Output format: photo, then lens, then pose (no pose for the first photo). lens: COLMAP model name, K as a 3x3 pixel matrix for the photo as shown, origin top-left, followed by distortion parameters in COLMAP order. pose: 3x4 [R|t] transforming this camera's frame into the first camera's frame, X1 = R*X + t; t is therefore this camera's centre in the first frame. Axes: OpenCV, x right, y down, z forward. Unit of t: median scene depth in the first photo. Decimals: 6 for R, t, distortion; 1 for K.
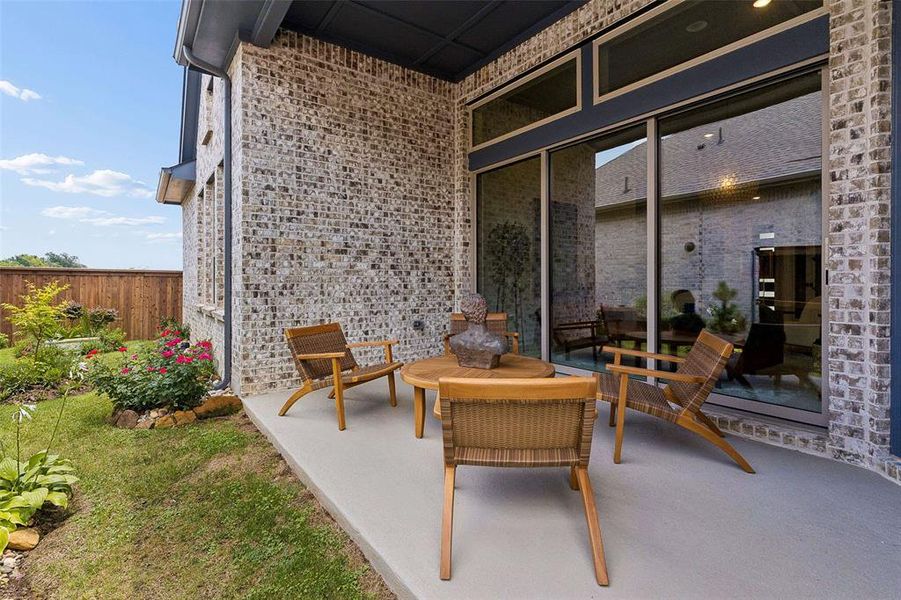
lens RADIAL K [[423.1, 0, 449.1], [0, 423.1, 285.8], [0, 0, 1]] dist [-0.001398, -0.000198]
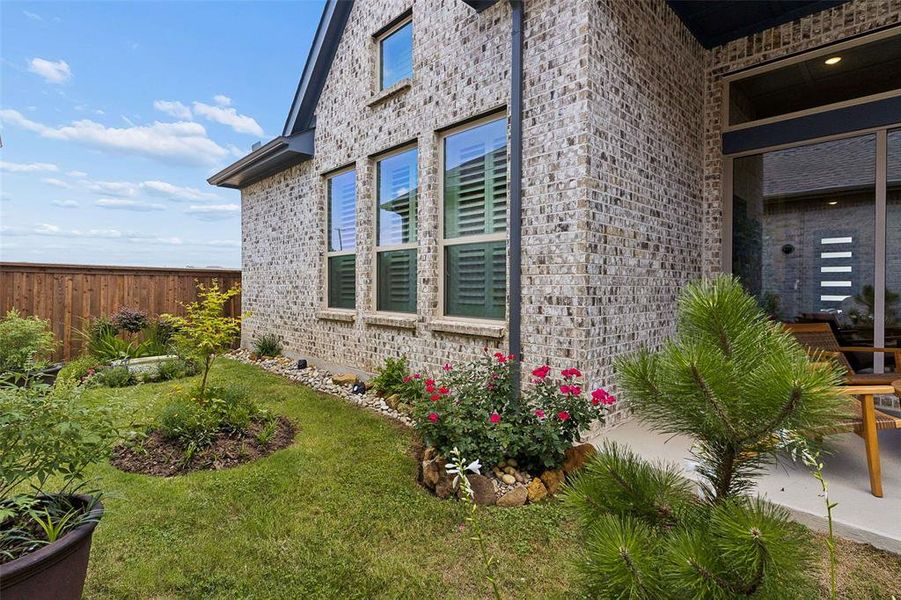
lens RADIAL K [[418.5, 0, 430.7], [0, 418.5, 291.0], [0, 0, 1]] dist [0.000096, -0.000654]
pose [[0.990175, 0.002163, 0.139820, -0.744548], [-0.003017, 0.999978, 0.005895, -0.000867], [-0.139804, -0.006259, 0.990159, 0.287671]]
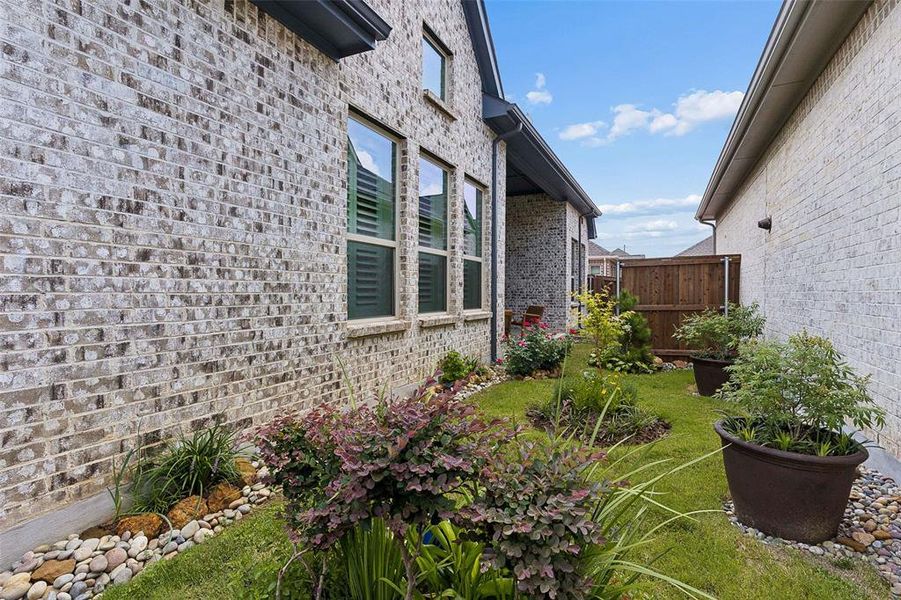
lens RADIAL K [[423.1, 0, 449.1], [0, 423.1, 285.8], [0, 0, 1]] dist [-0.001398, -0.000198]
pose [[-0.453257, 0.004119, 0.891370, -1.710336], [-0.007914, 0.999931, -0.008644, -0.001825], [-0.891345, -0.010972, -0.453193, 1.822280]]
